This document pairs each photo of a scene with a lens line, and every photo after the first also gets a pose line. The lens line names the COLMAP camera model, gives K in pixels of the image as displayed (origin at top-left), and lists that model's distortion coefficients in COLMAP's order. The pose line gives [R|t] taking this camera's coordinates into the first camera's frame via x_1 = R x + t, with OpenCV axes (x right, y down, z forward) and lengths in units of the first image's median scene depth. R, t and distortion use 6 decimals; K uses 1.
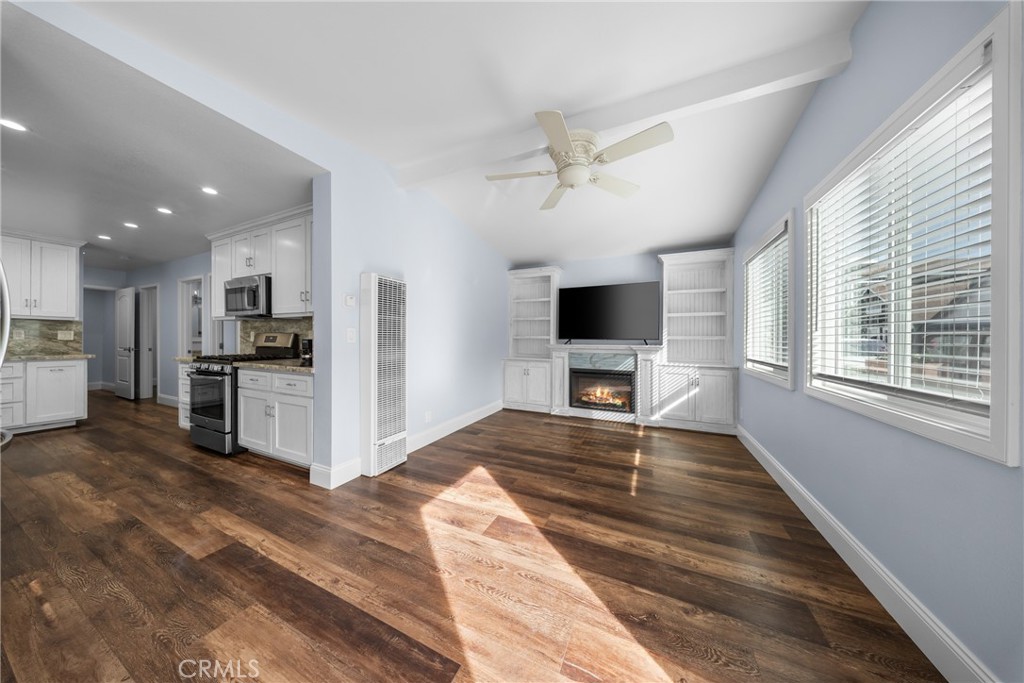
lens RADIAL K [[305.8, 0, 501.1], [0, 305.8, 339.9], [0, 0, 1]] dist [0.000780, -0.000761]
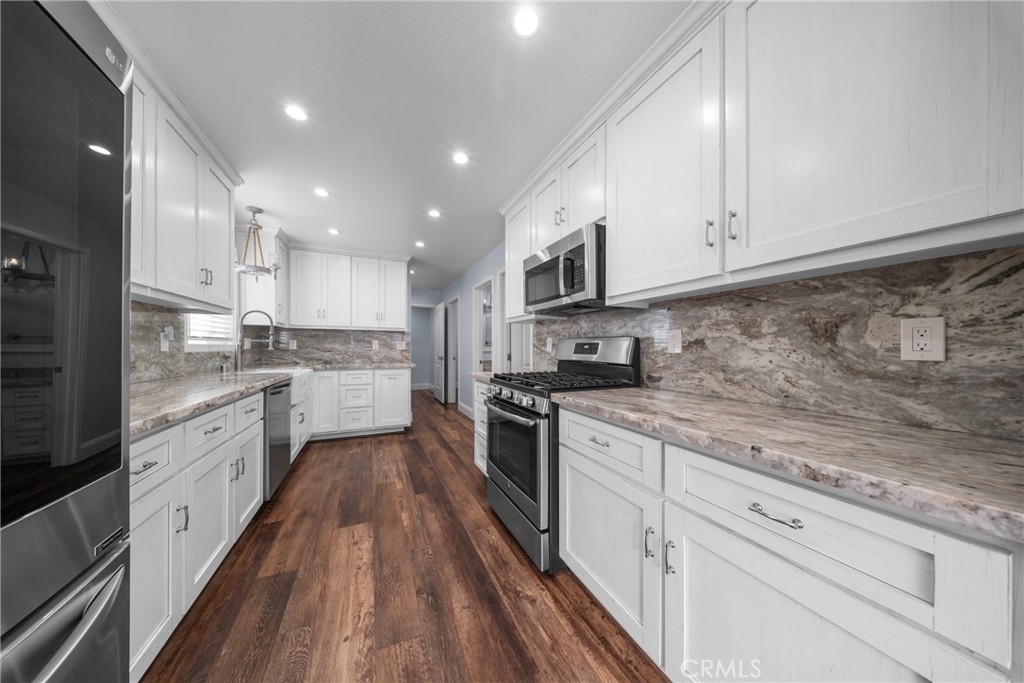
lens RADIAL K [[305.8, 0, 518.8], [0, 305.8, 350.4], [0, 0, 1]] dist [0.000780, -0.000761]
pose [[0.792140, 0.003283, -0.610331, -0.530547], [-0.002321, 0.999995, 0.002366, -0.000145], [0.610335, -0.000458, 0.792143, 0.490472]]
